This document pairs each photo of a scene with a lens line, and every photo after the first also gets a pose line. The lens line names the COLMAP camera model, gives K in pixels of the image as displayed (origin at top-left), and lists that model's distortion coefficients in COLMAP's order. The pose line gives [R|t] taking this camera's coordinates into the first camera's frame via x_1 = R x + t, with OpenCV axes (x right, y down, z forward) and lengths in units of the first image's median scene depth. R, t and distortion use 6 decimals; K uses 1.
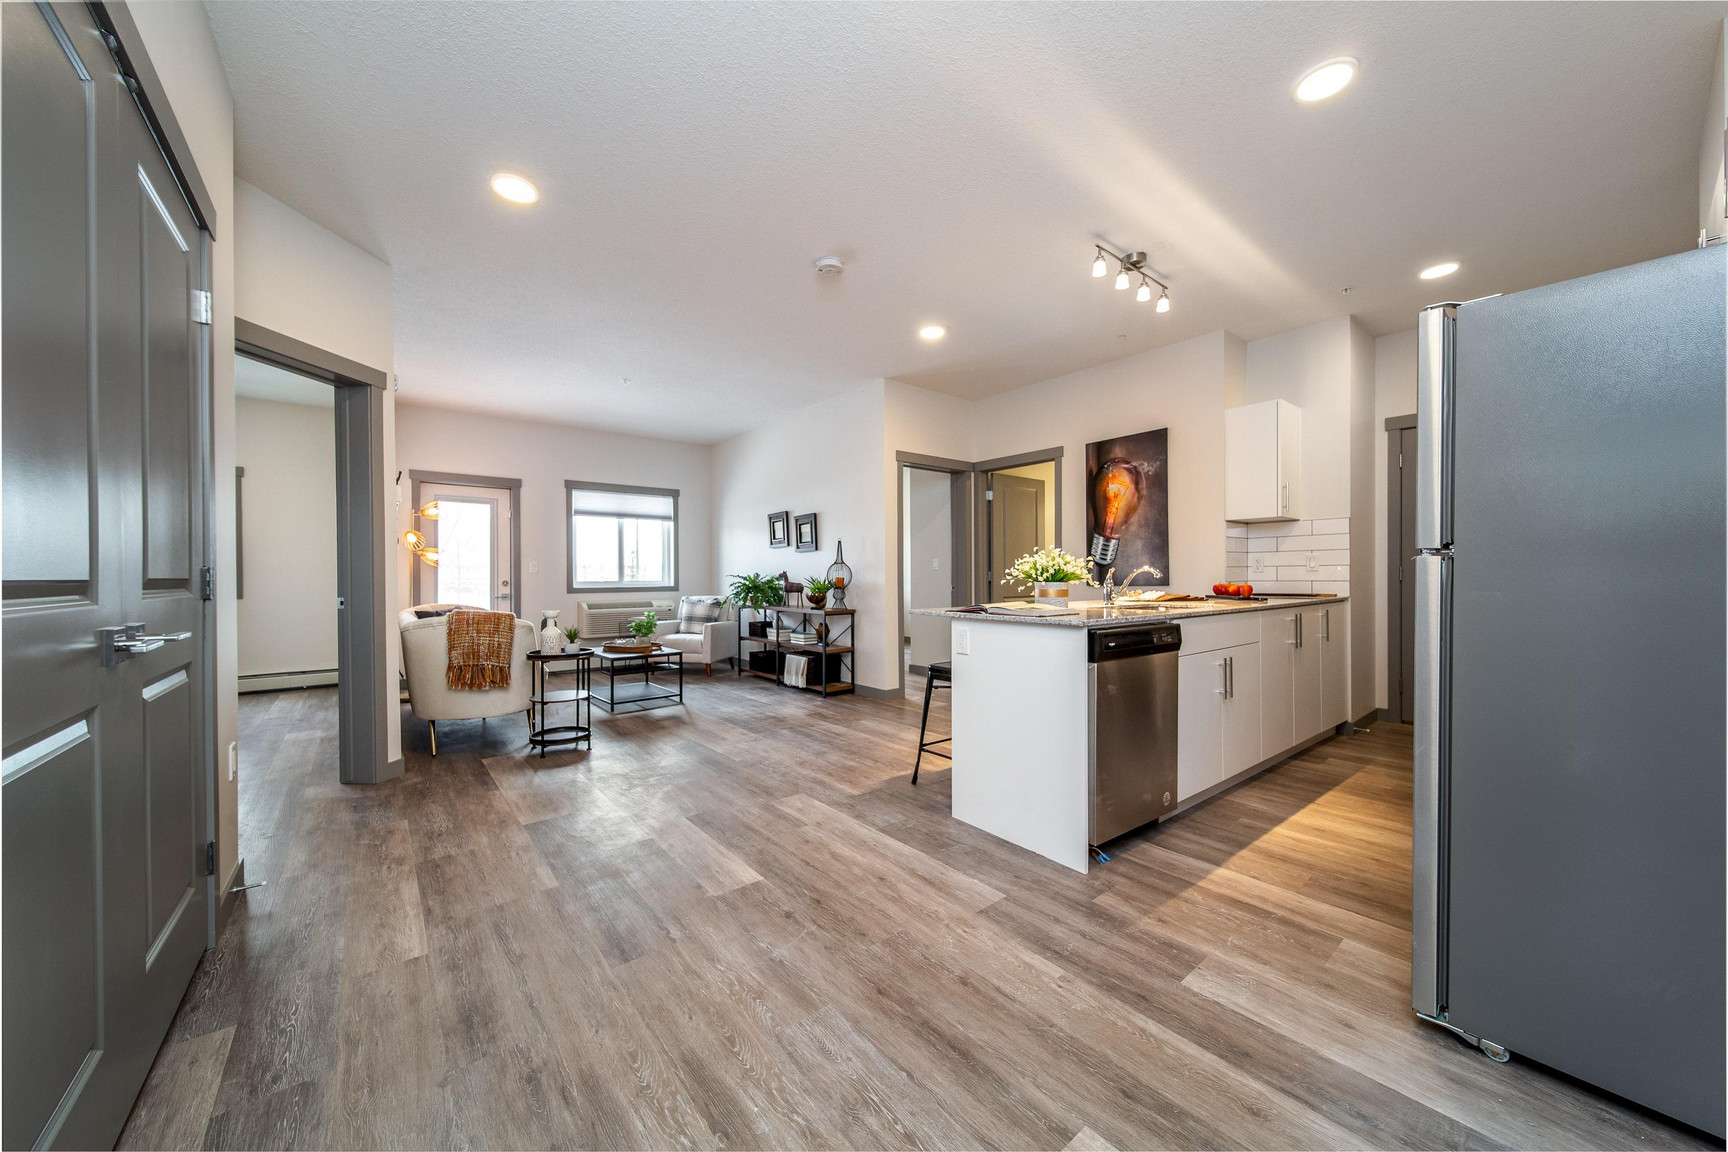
lens RADIAL K [[611.1, 0, 866.0], [0, 611.1, 572.0], [0, 0, 1]] dist [0.000979, -0.000165]
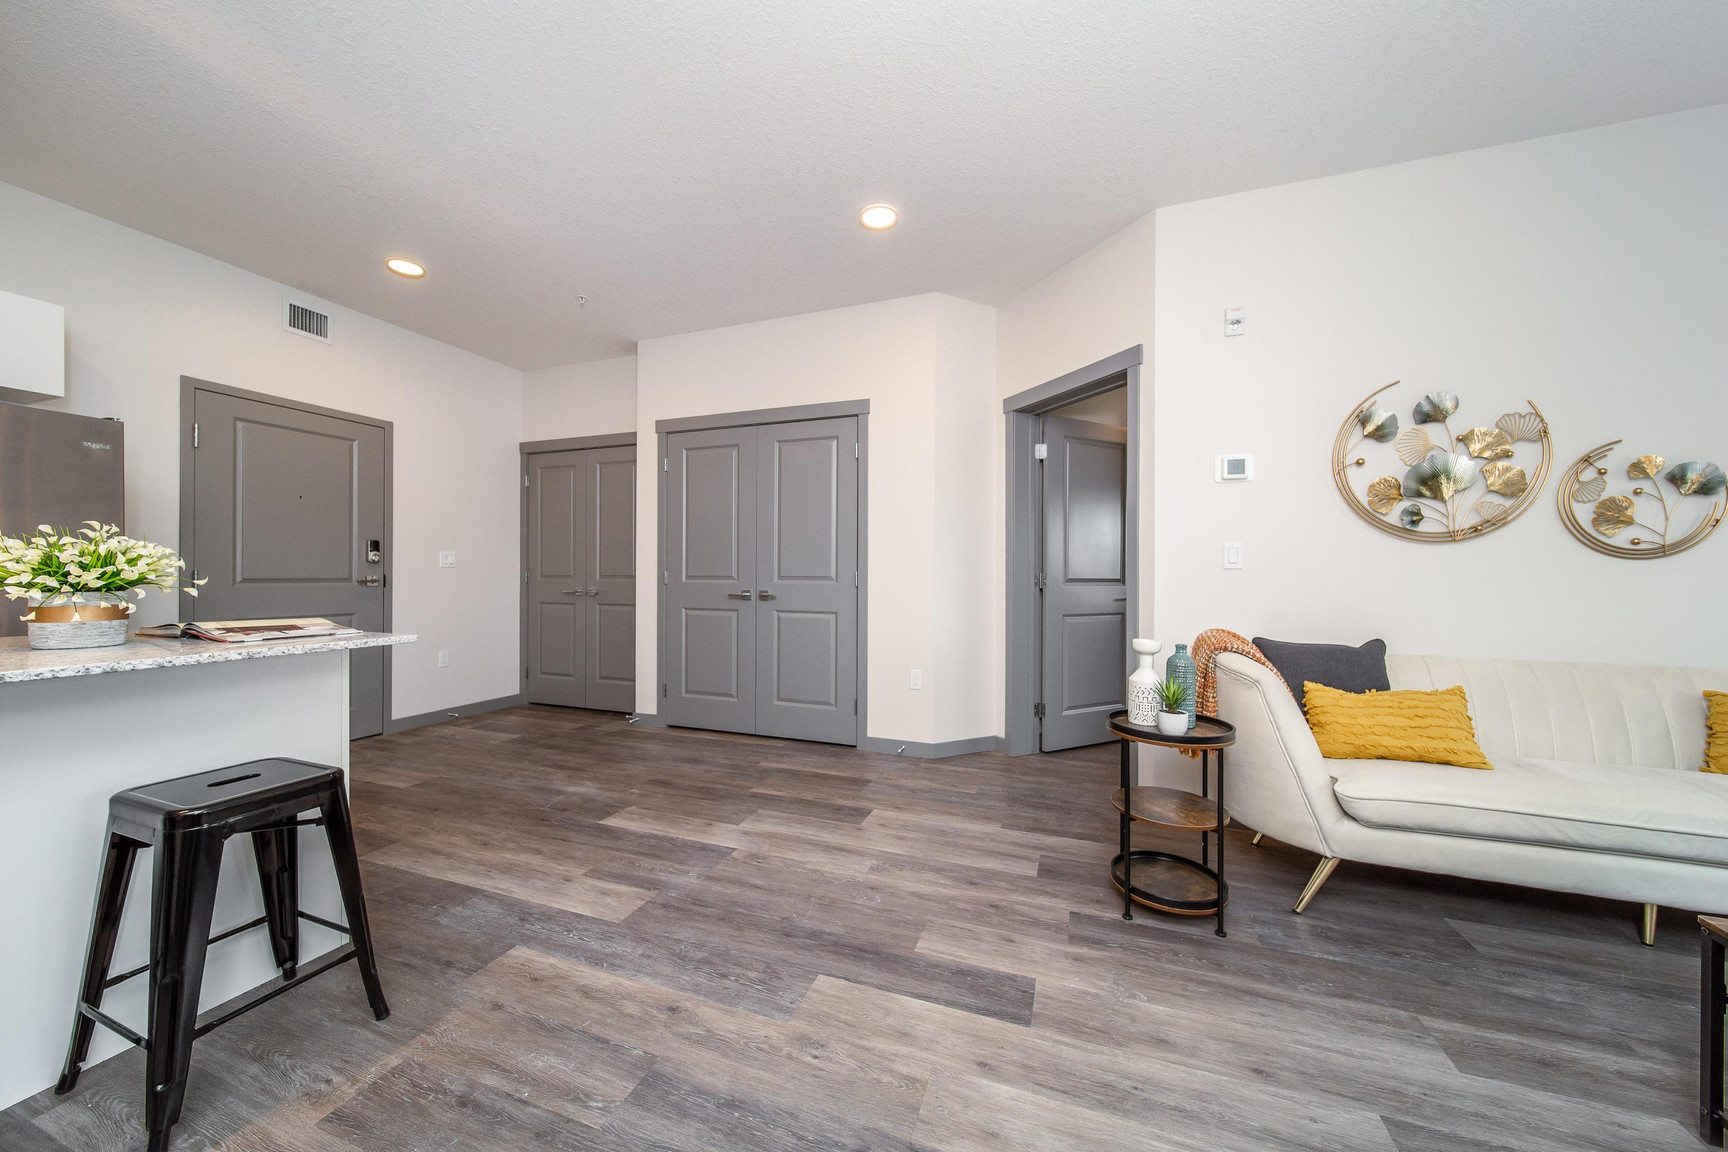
lens RADIAL K [[604.0, 0, 861.0], [0, 604.0, 575.8], [0, 0, 1]] dist [-0.000326, -0.000304]
pose [[-0.861756, 0.002345, -0.507318, -0.003553], [0.002075, 0.999997, 0.001097, 0.002556], [0.507319, -0.000108, -0.861758, 1.032756]]
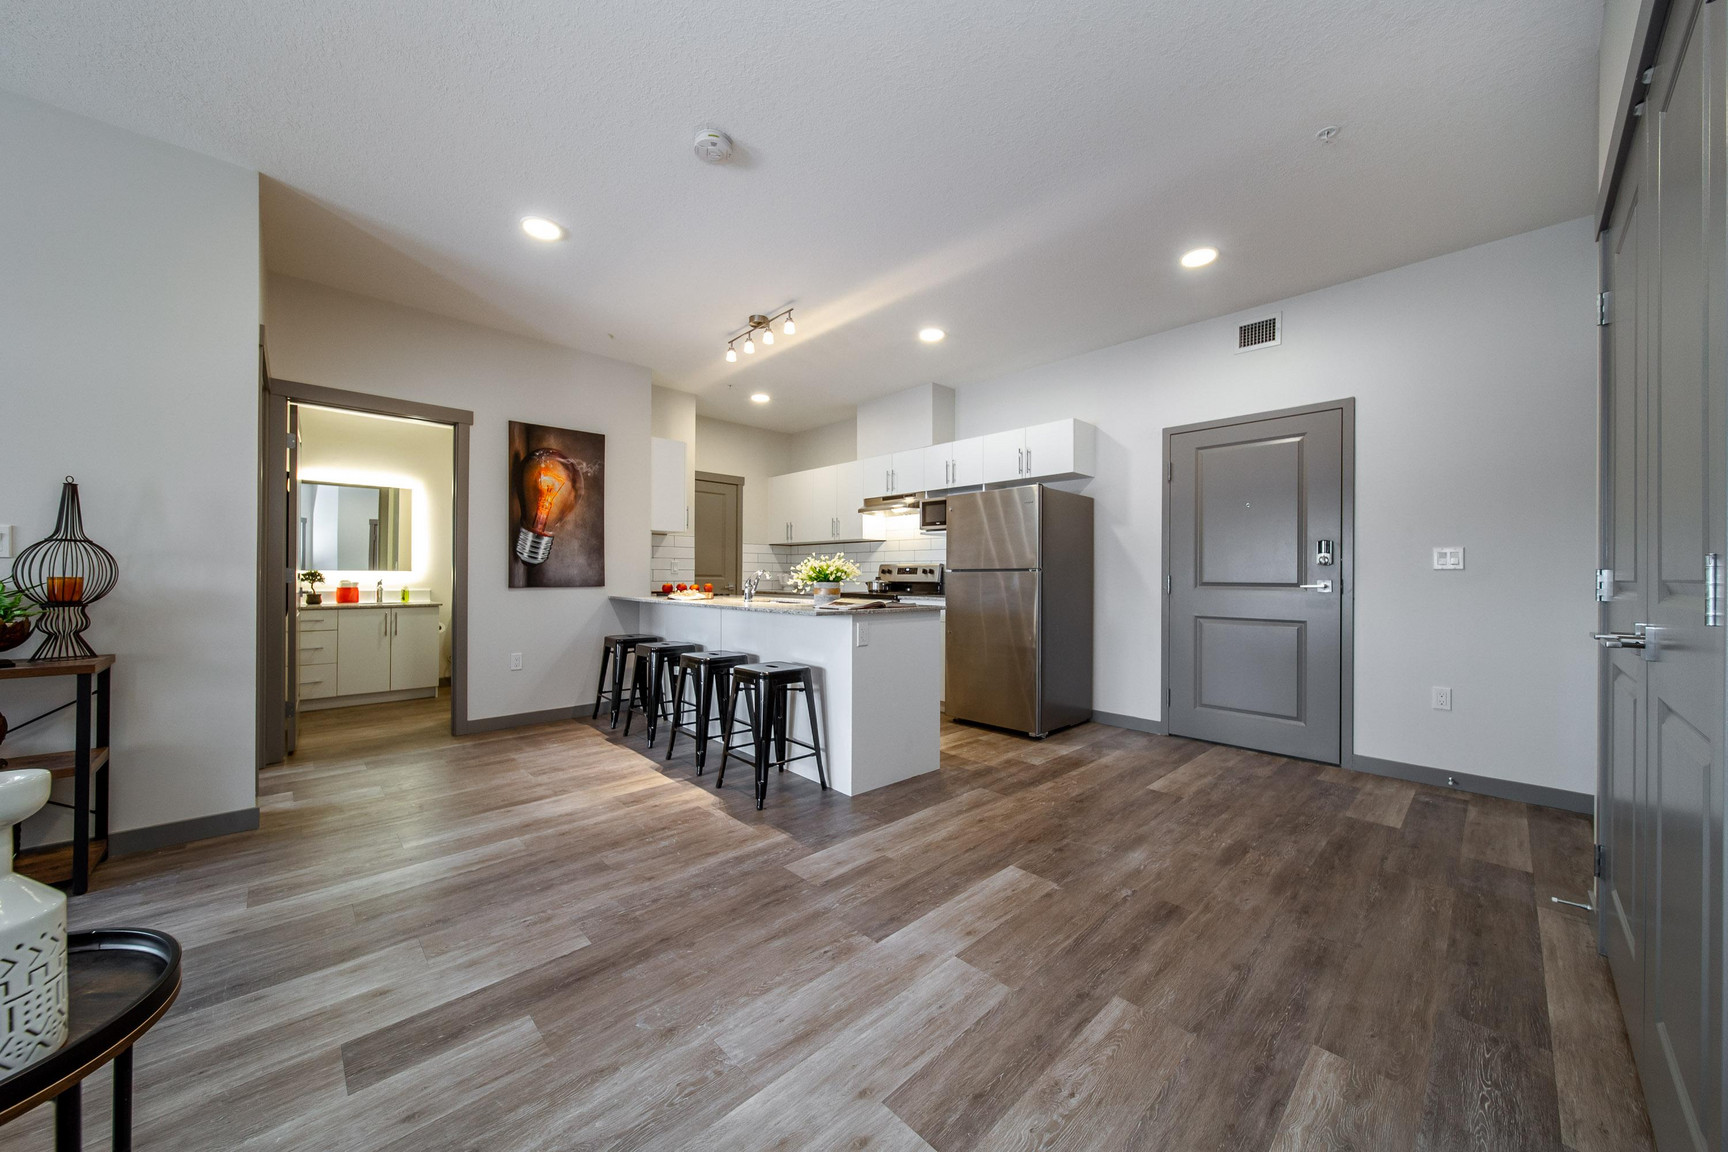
lens RADIAL K [[604.0, 0, 861.0], [0, 604.0, 575.8], [0, 0, 1]] dist [-0.000326, -0.000304]
pose [[-0.074791, 0.005135, 0.997186, -0.528654], [-0.009663, 0.999936, -0.005874, 0.005849], [-0.997152, -0.010075, -0.074737, 0.598030]]
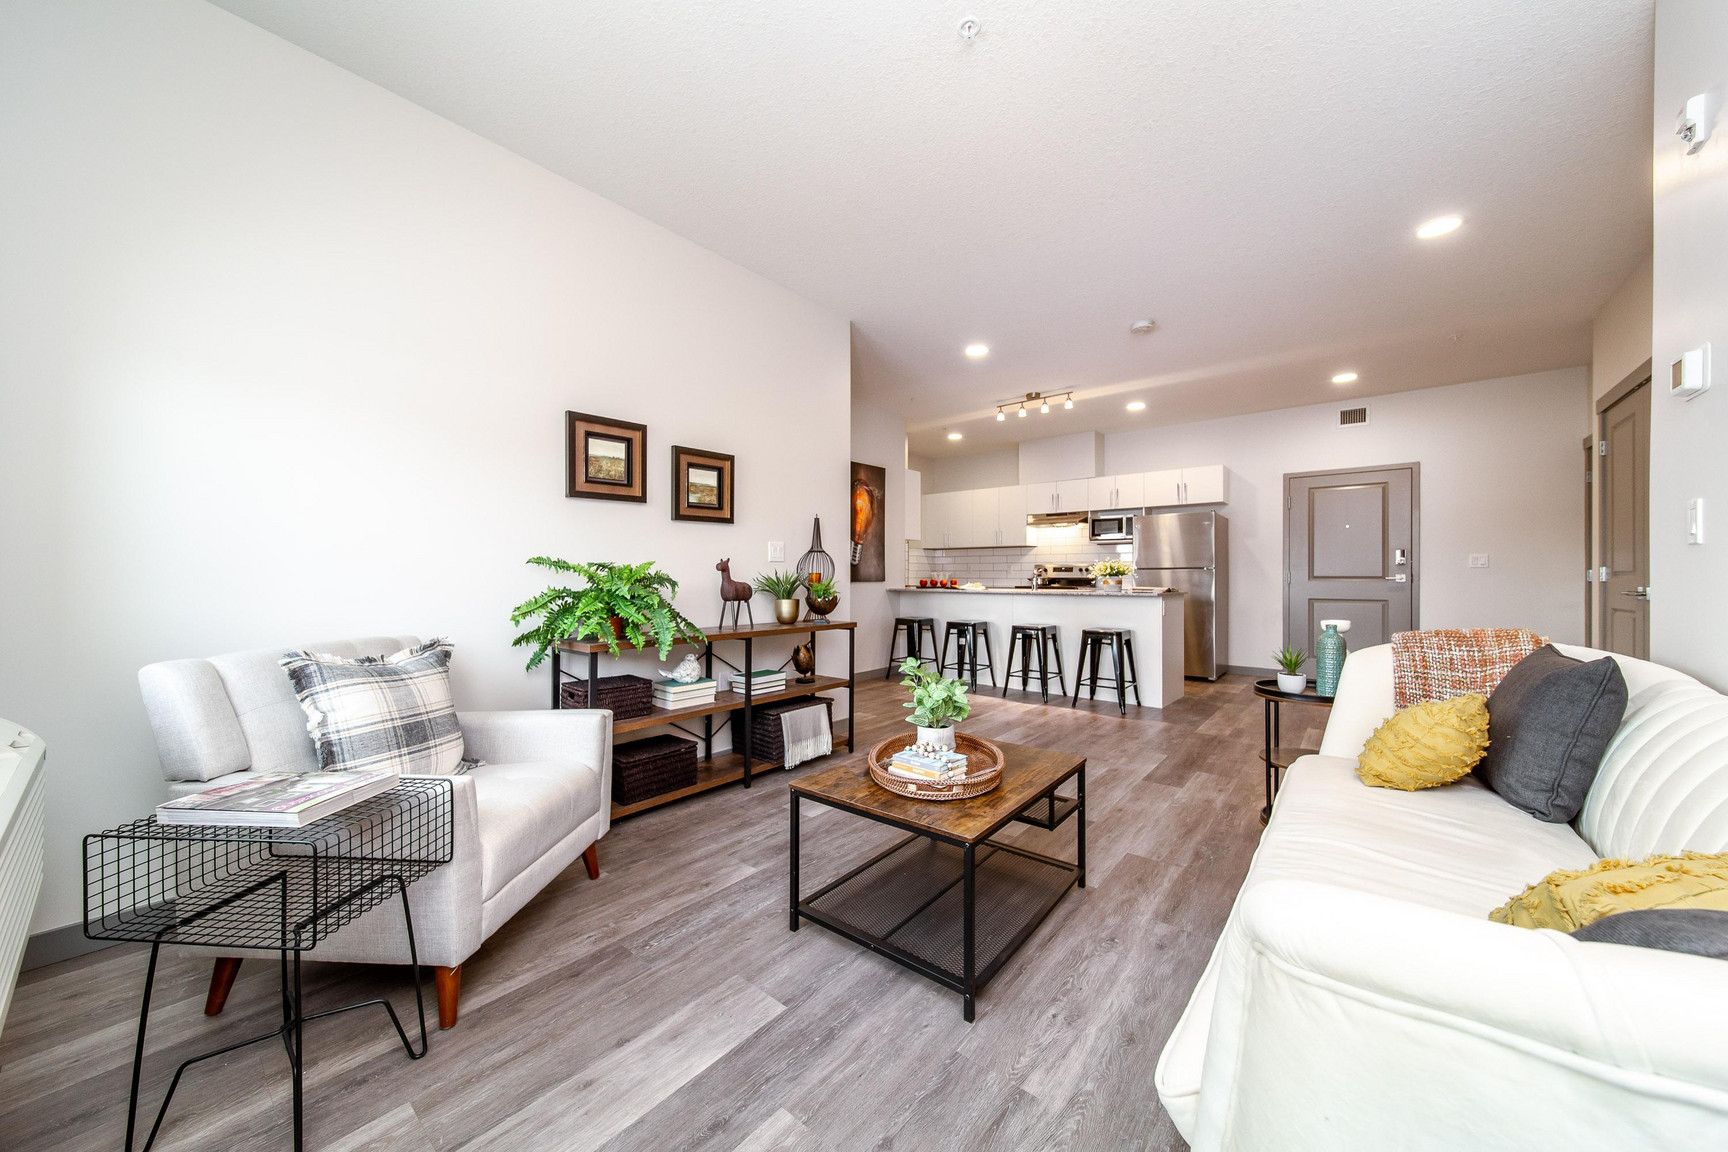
lens RADIAL K [[604.0, 0, 861.0], [0, 604.0, 575.8], [0, 0, 1]] dist [-0.000326, -0.000304]
pose [[-0.188388, 0.006388, 0.982074, -0.793962], [-0.005779, 0.999954, -0.007613, 0.019197], [-0.982078, -0.007110, -0.188342, 1.226925]]
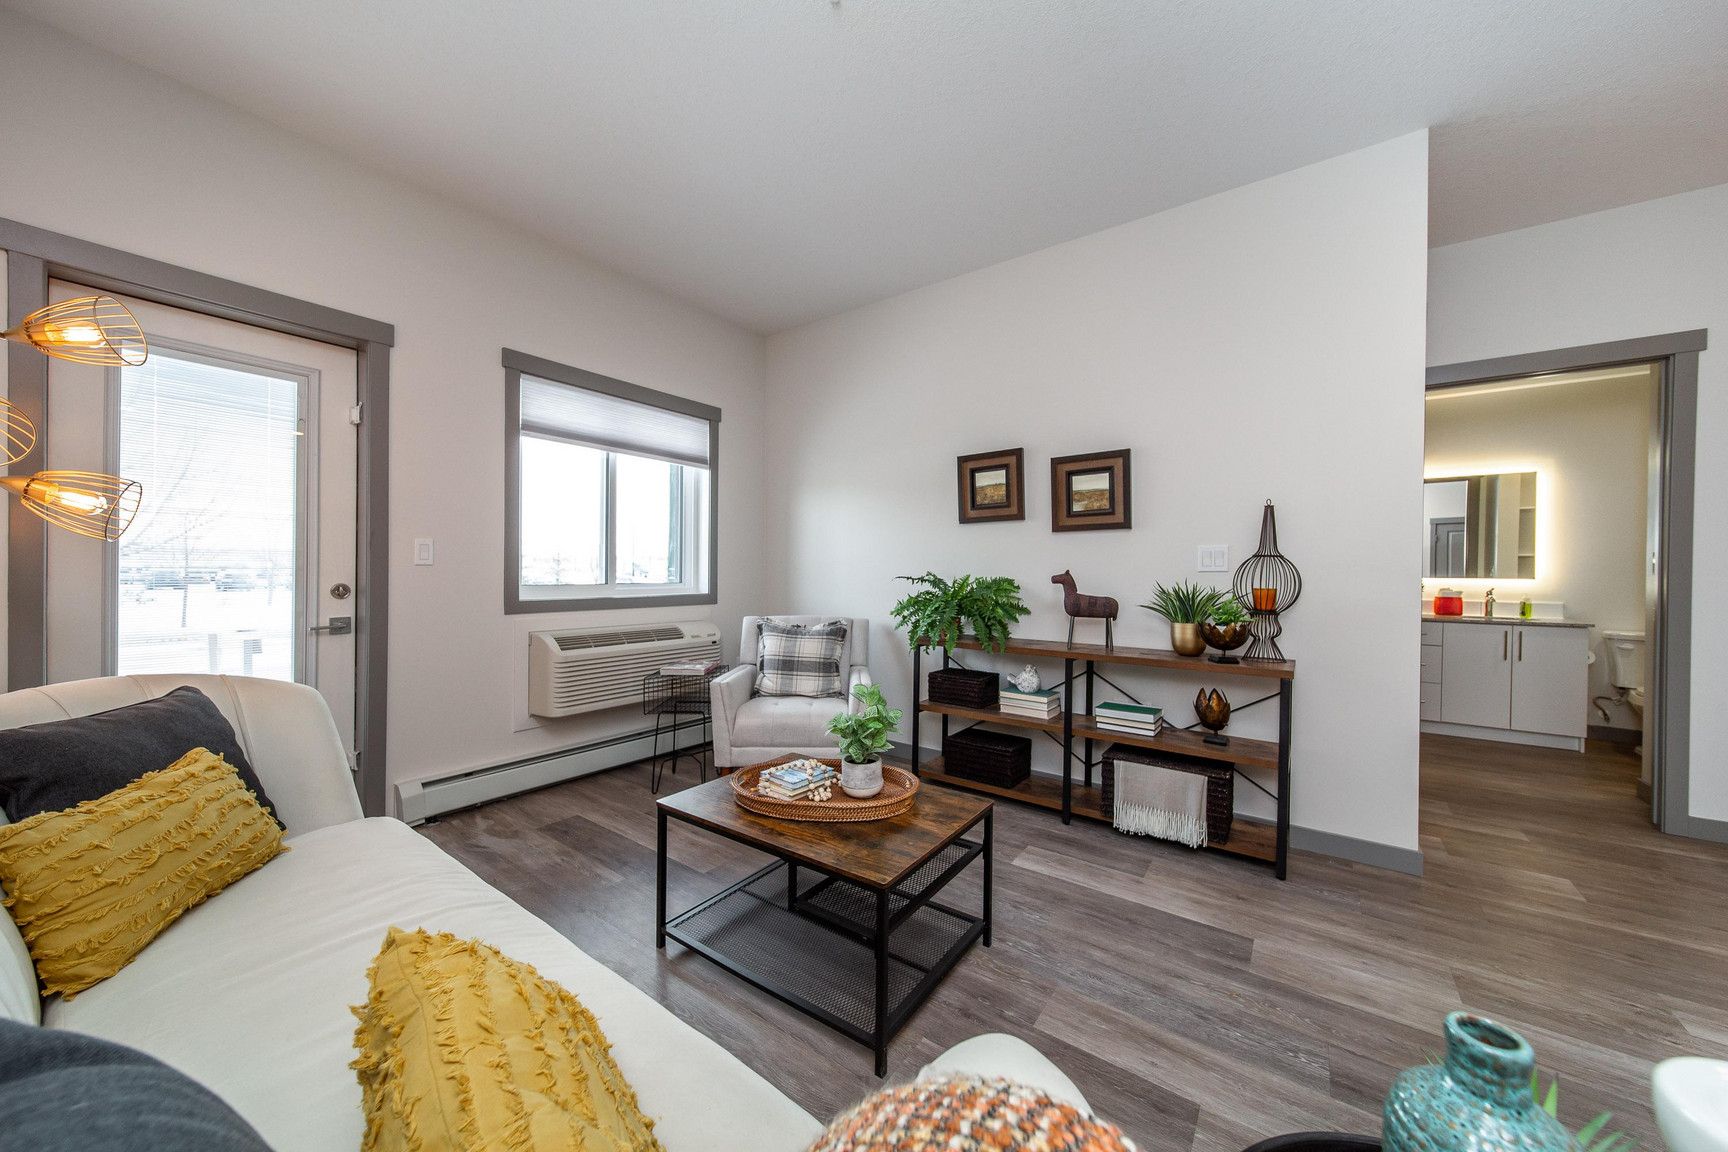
lens RADIAL K [[611.1, 0, 866.0], [0, 611.1, 572.0], [0, 0, 1]] dist [0.000979, -0.000165]
pose [[0.968696, 0.012997, 0.247909, -0.493108], [-0.015257, 0.999858, 0.007196, -0.001916], [-0.247780, -0.010753, 0.968757, 0.734354]]
